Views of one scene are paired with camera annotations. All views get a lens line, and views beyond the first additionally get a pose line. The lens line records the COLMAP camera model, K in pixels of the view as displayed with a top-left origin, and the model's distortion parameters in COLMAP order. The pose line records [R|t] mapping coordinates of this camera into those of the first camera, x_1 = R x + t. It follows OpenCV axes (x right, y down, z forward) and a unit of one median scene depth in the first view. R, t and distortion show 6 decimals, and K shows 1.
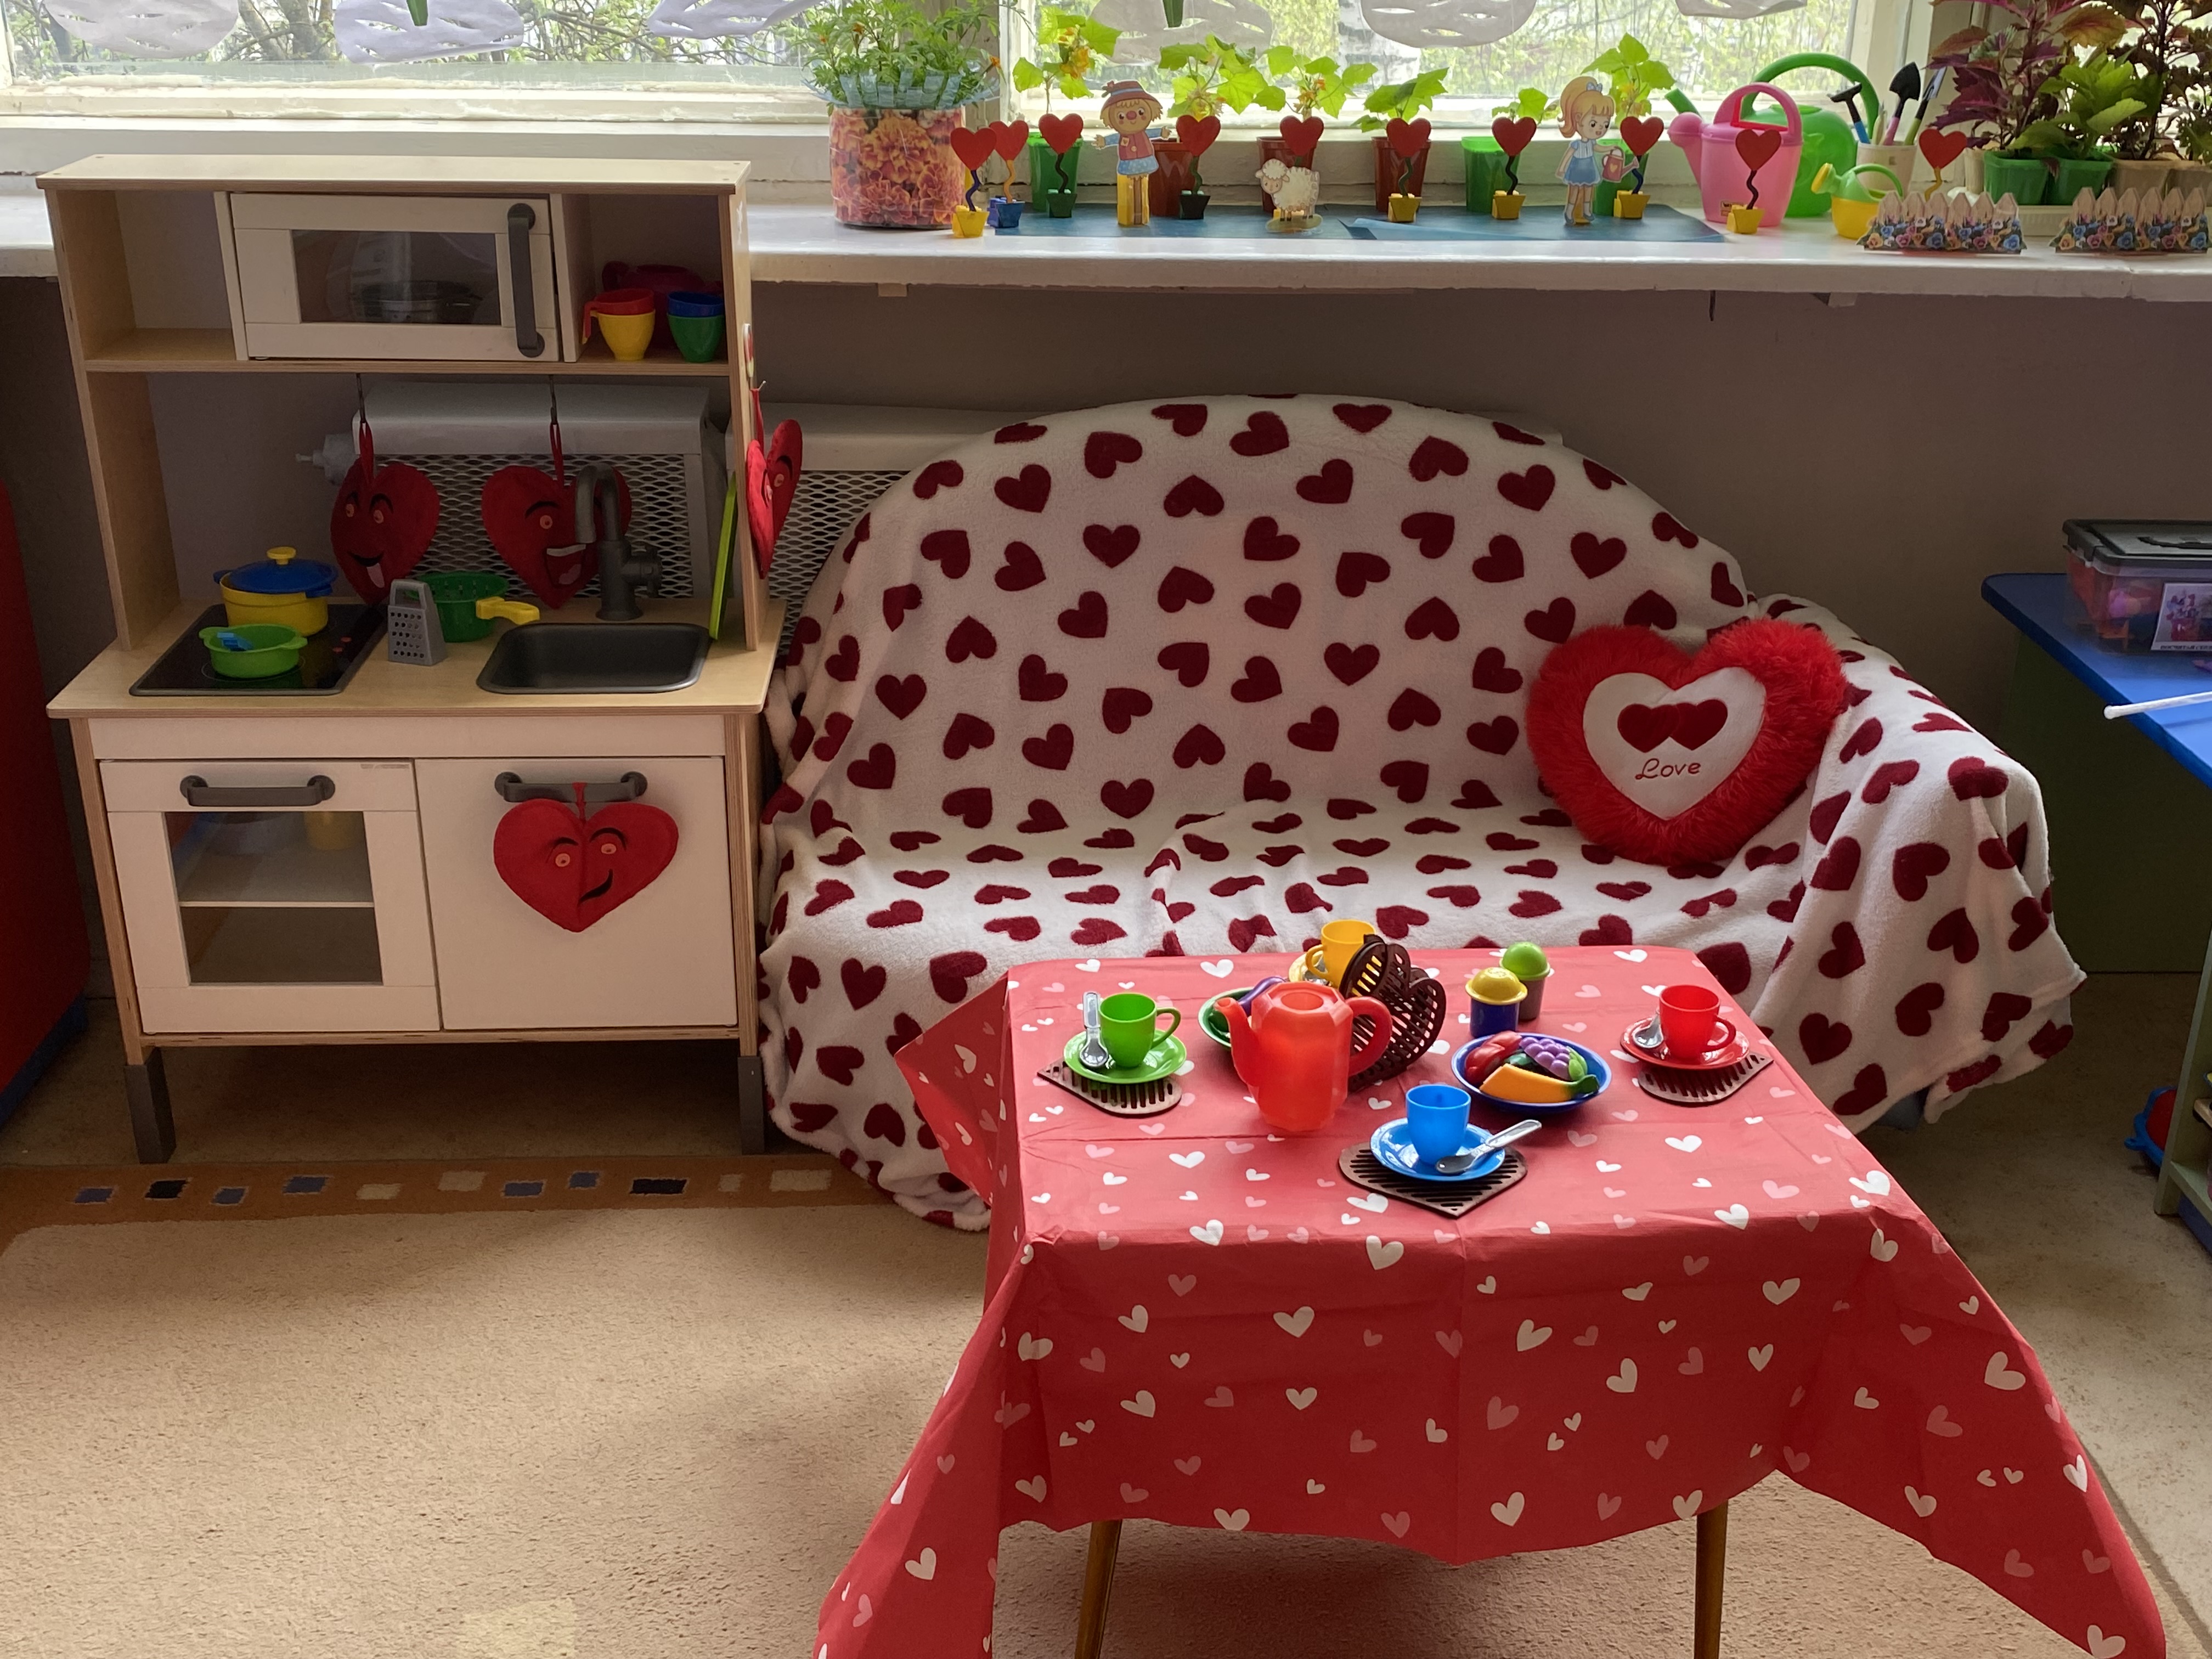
lens RADIAL K [[2414.1, 0, 1106.0], [0, 2414.1, 829.5], [0, 0, 1]] dist [0.067651, -0.011483]
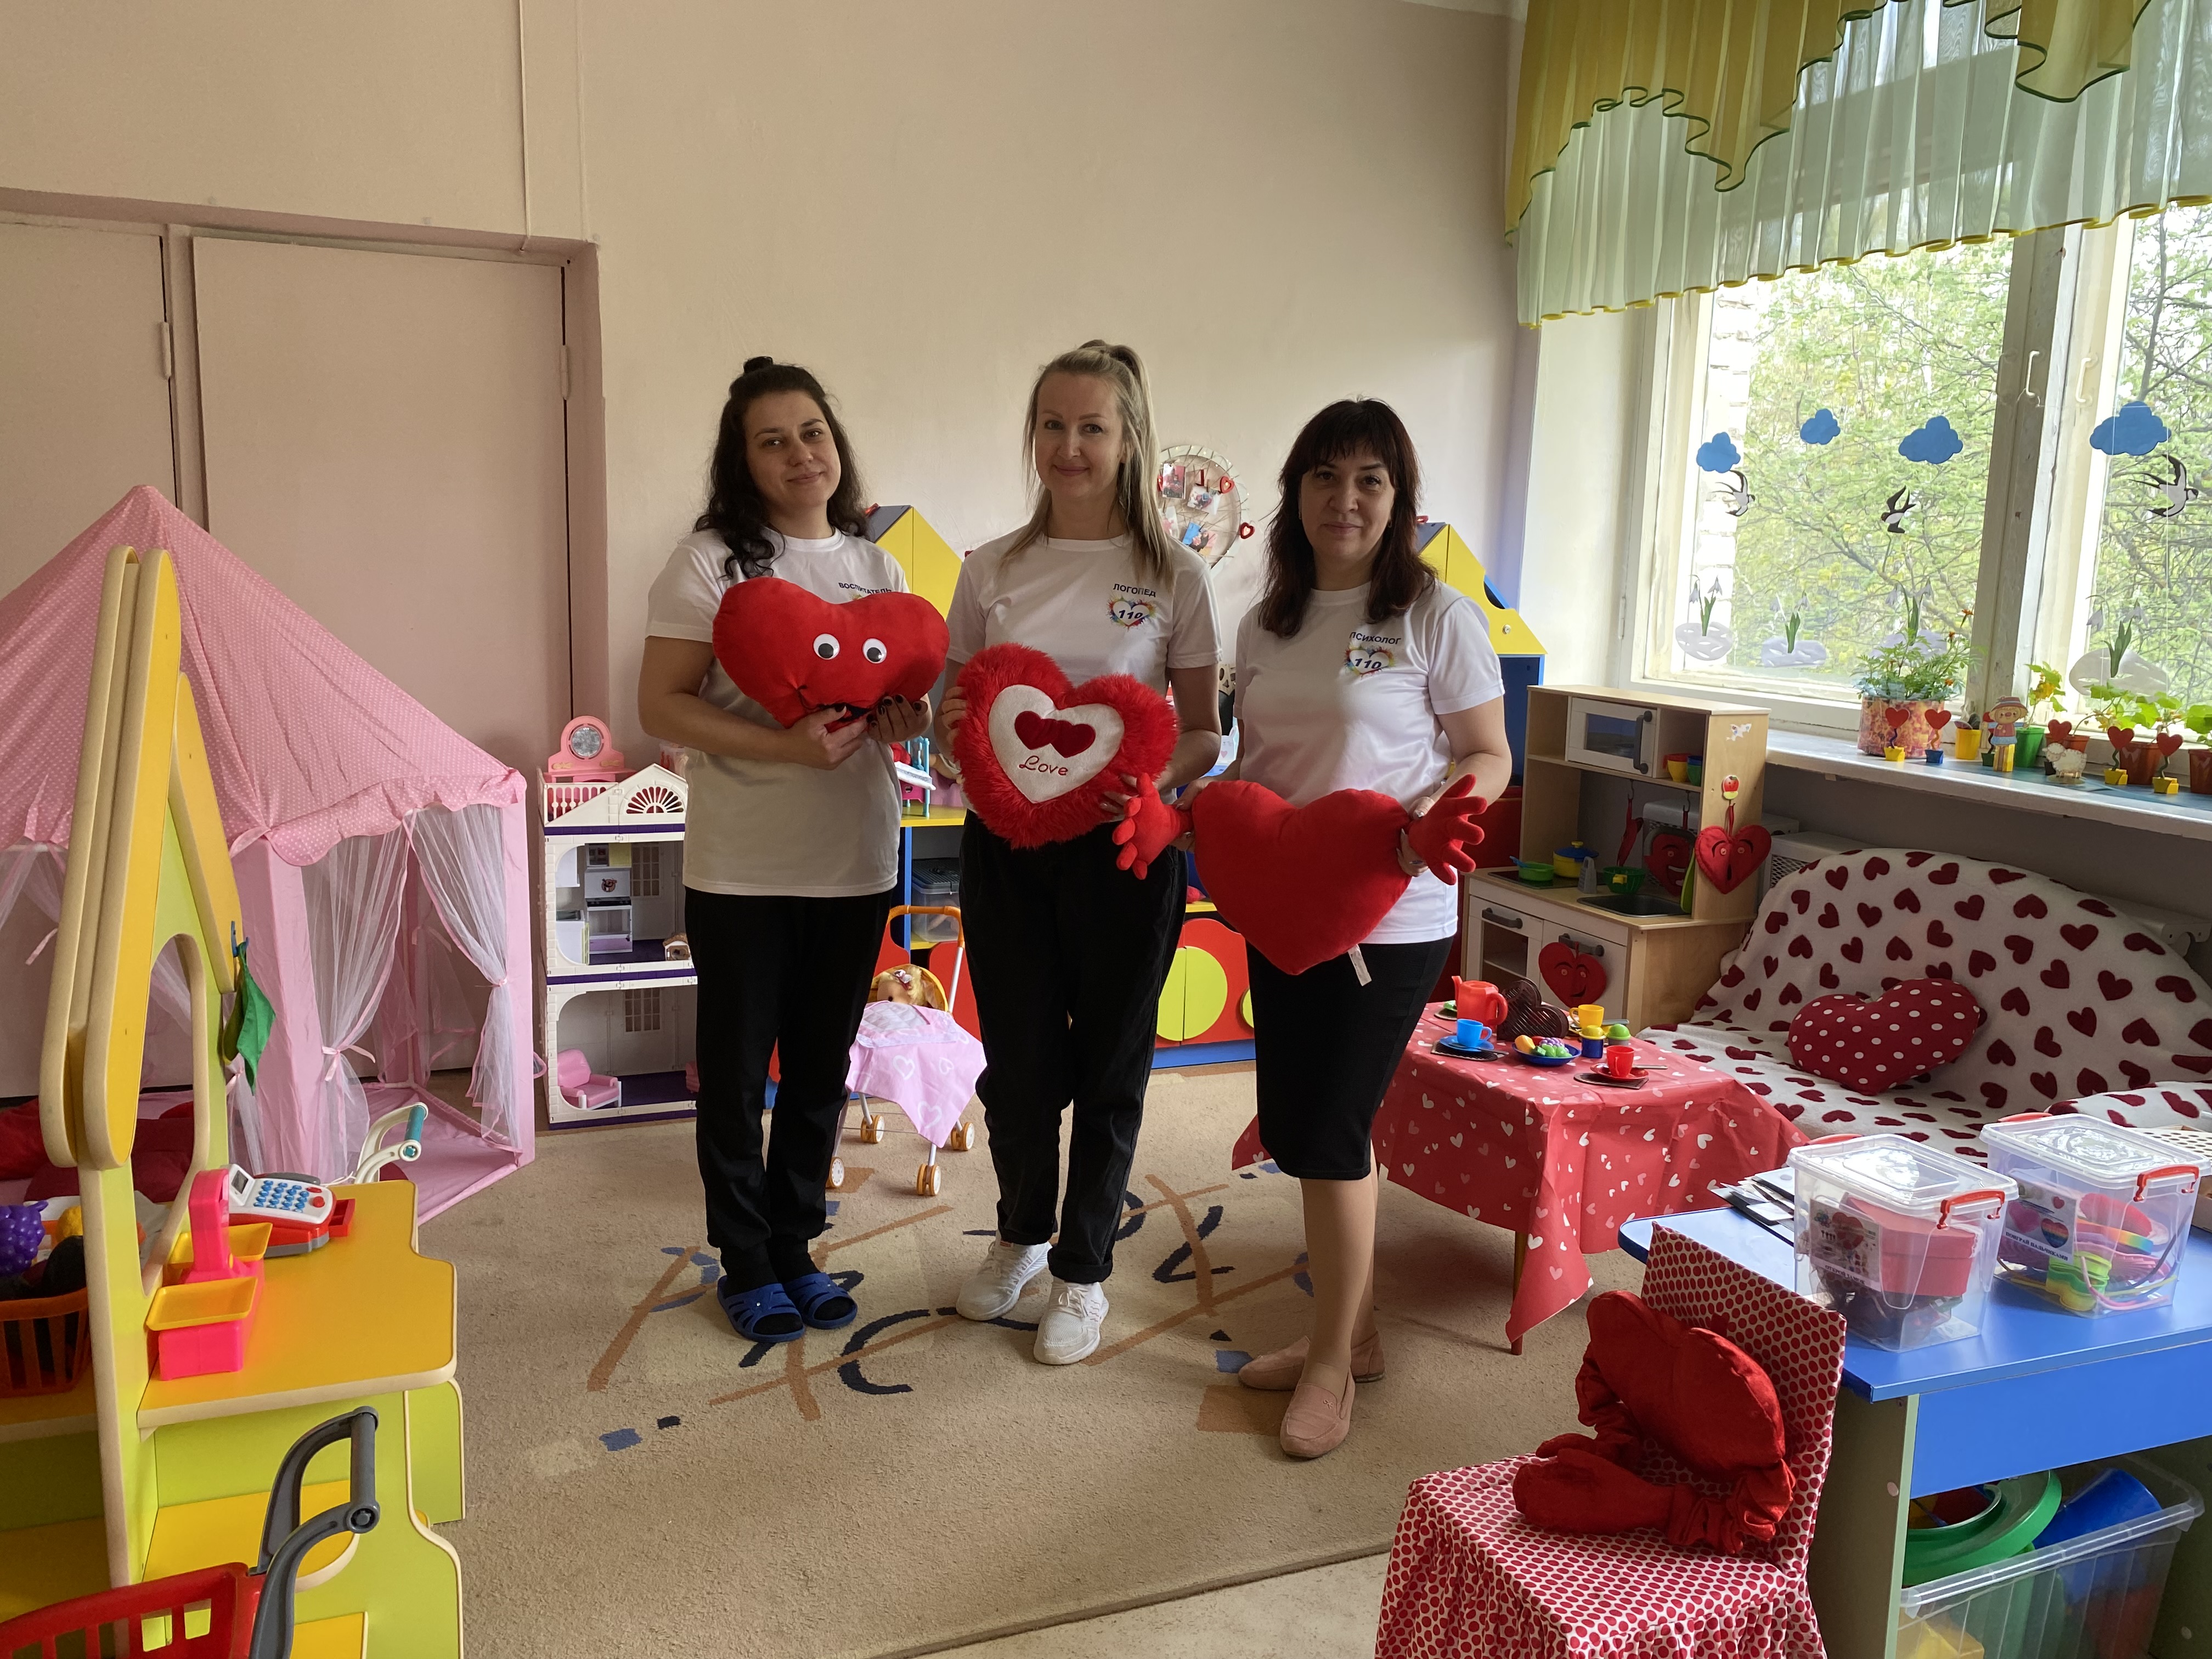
lens RADIAL K [[1688.4, 0, 1106.0], [0, 1688.4, 829.5], [0, 0, 1]] dist [0.015532, 0.003783]
pose [[0.313546, 0.143621, -0.938649, 1.061370], [-0.384392, 0.923081, 0.012837, 0.033029], [0.868293, 0.356784, 0.344635, -0.002867]]
